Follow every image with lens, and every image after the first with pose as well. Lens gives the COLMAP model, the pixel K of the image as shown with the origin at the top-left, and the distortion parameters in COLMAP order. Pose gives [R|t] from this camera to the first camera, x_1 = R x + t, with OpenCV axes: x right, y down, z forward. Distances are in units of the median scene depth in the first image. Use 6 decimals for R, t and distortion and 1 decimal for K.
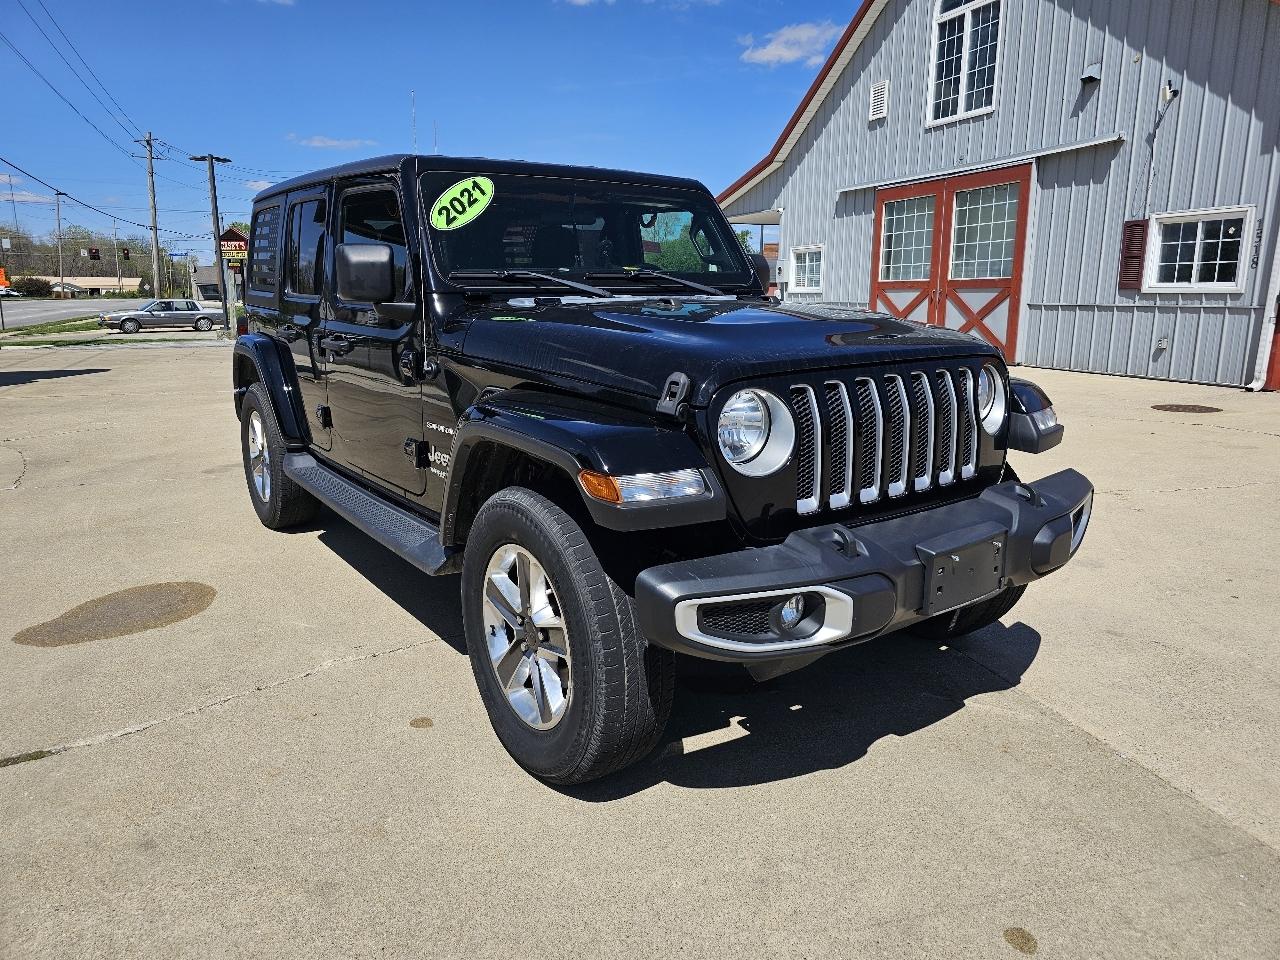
lens RADIAL K [[858.8, 0, 637.4], [0, 858.8, 475.0], [0, 0, 1]] dist [0.046398, -0.036765]
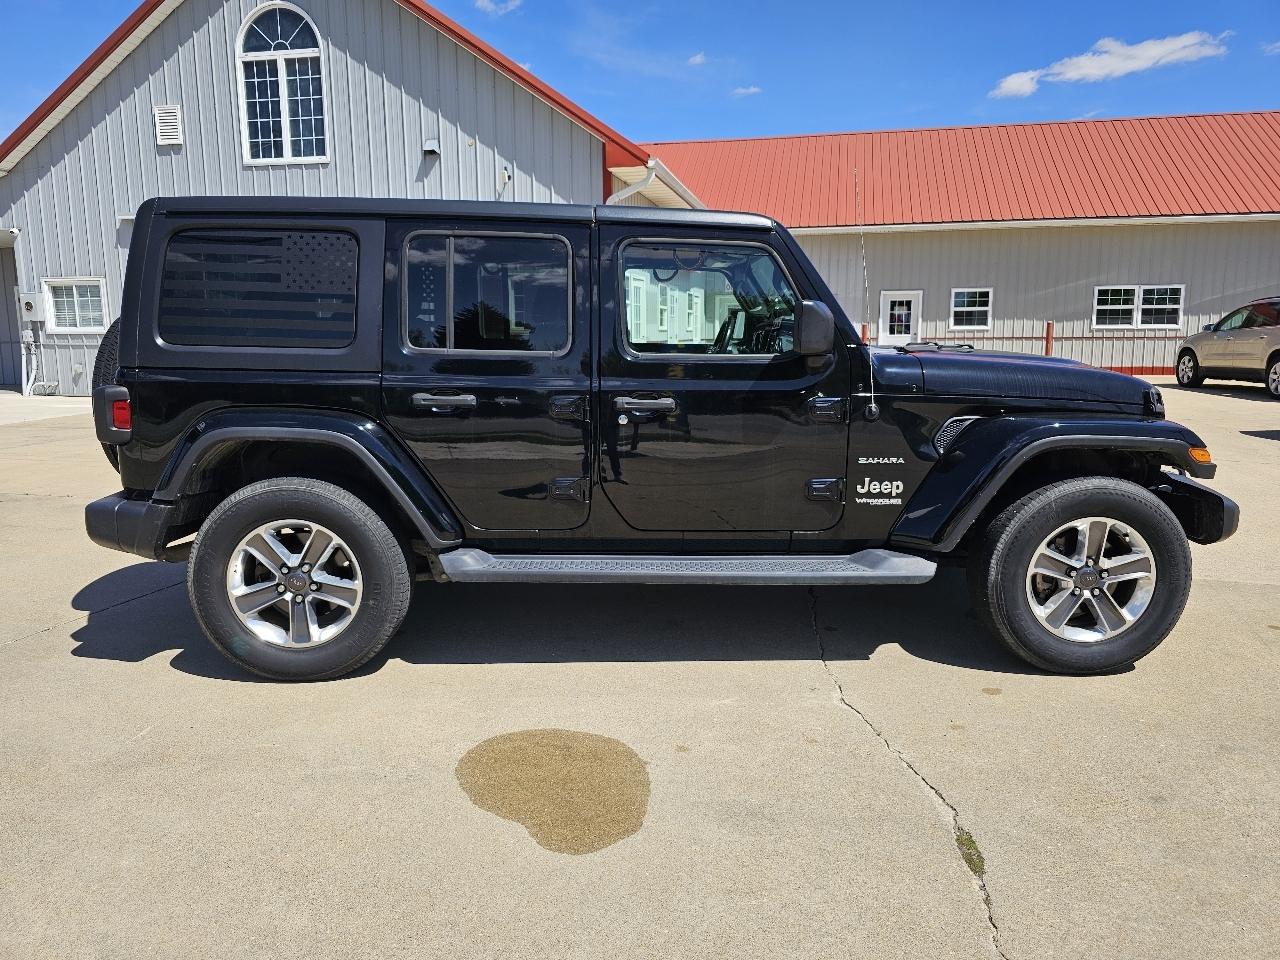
lens RADIAL K [[868.1, 0, 650.7], [0, 868.1, 480.4], [0, 0, 1]] dist [0.041149, -0.043214]
pose [[0.561515, -0.145199, 0.814628, -0.345841], [0.176136, 0.982896, 0.053782, -0.037282], [-0.808503, 0.113286, 0.577485, 0.147881]]
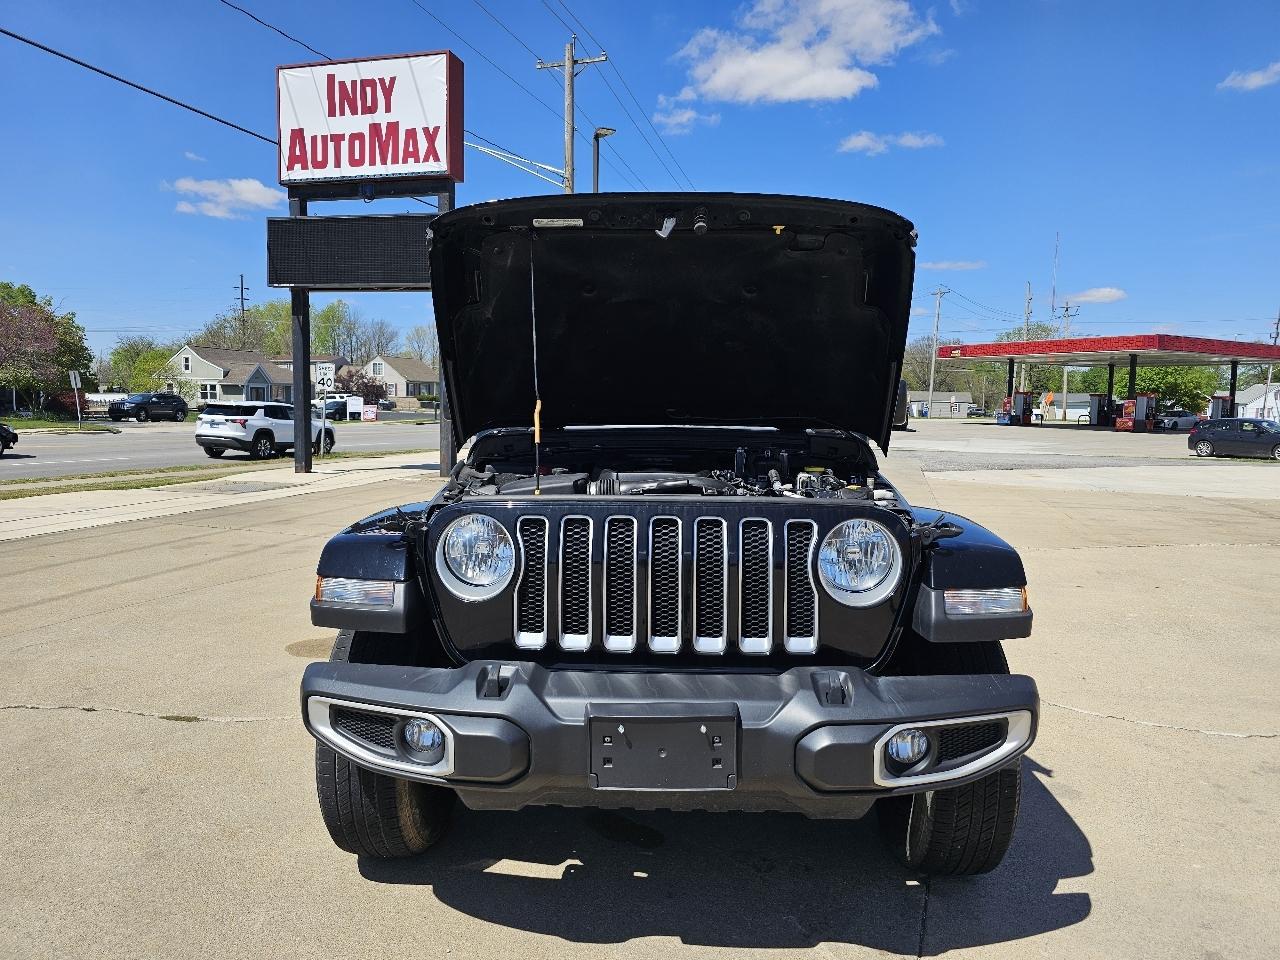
lens RADIAL K [[858.1, 0, 641.1], [0, 858.1, 475.1], [0, 0, 1]] dist [0.048842, -0.039970]
pose [[0.784474, 0.065142, -0.616731, 0.171151], [-0.143854, 0.986458, -0.078786, -0.017255], [0.603247, 0.150525, 0.783221, 0.053659]]
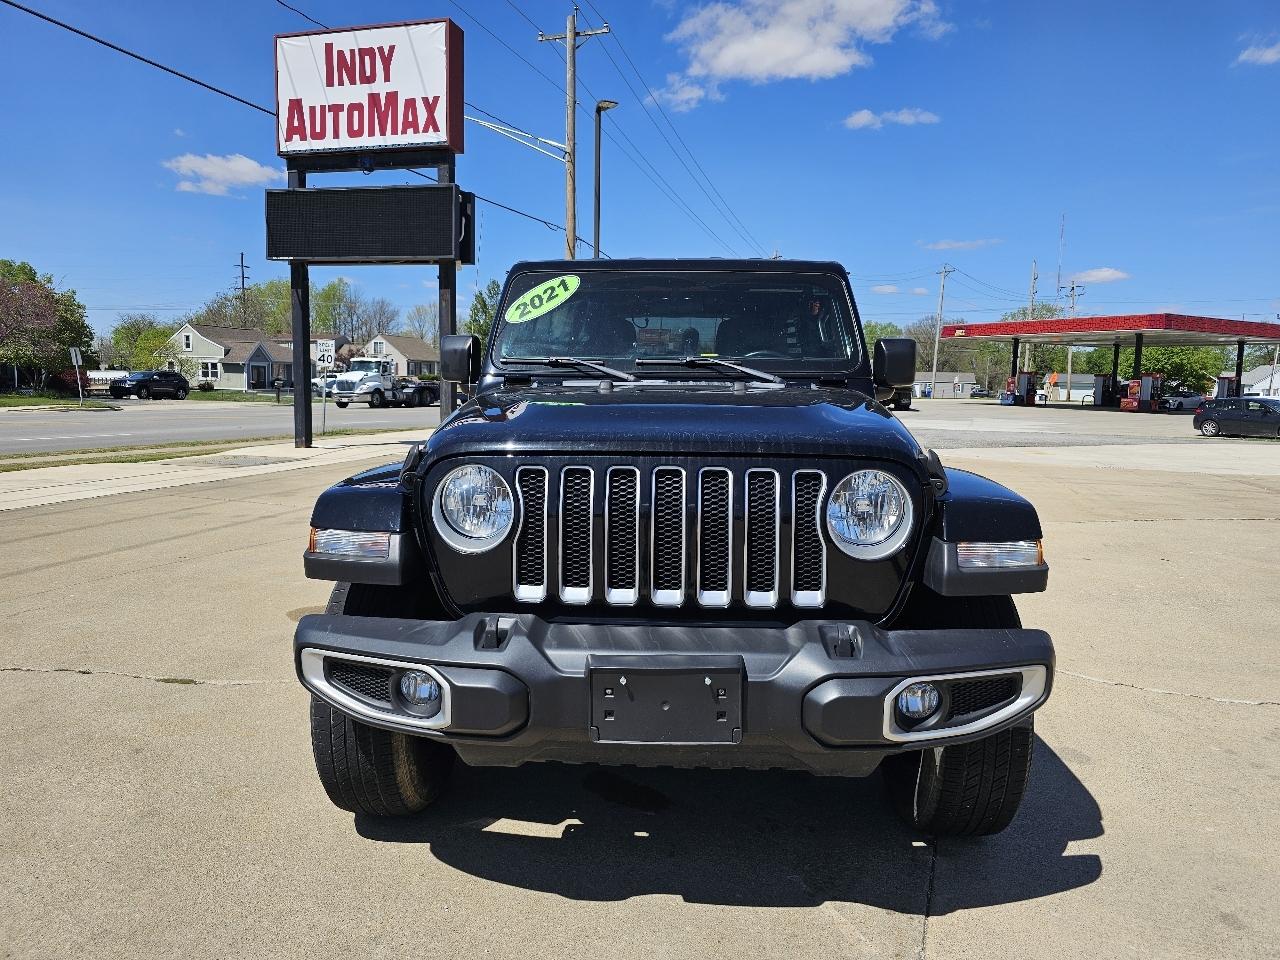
lens RADIAL K [[858.8, 0, 637.4], [0, 858.8, 475.0], [0, 0, 1]] dist [0.046398, -0.036765]
pose [[0.780809, 0.081245, -0.619465, 0.167727], [-0.147234, 0.987511, -0.056066, -0.010937], [0.607174, 0.134983, 0.783020, 0.059057]]
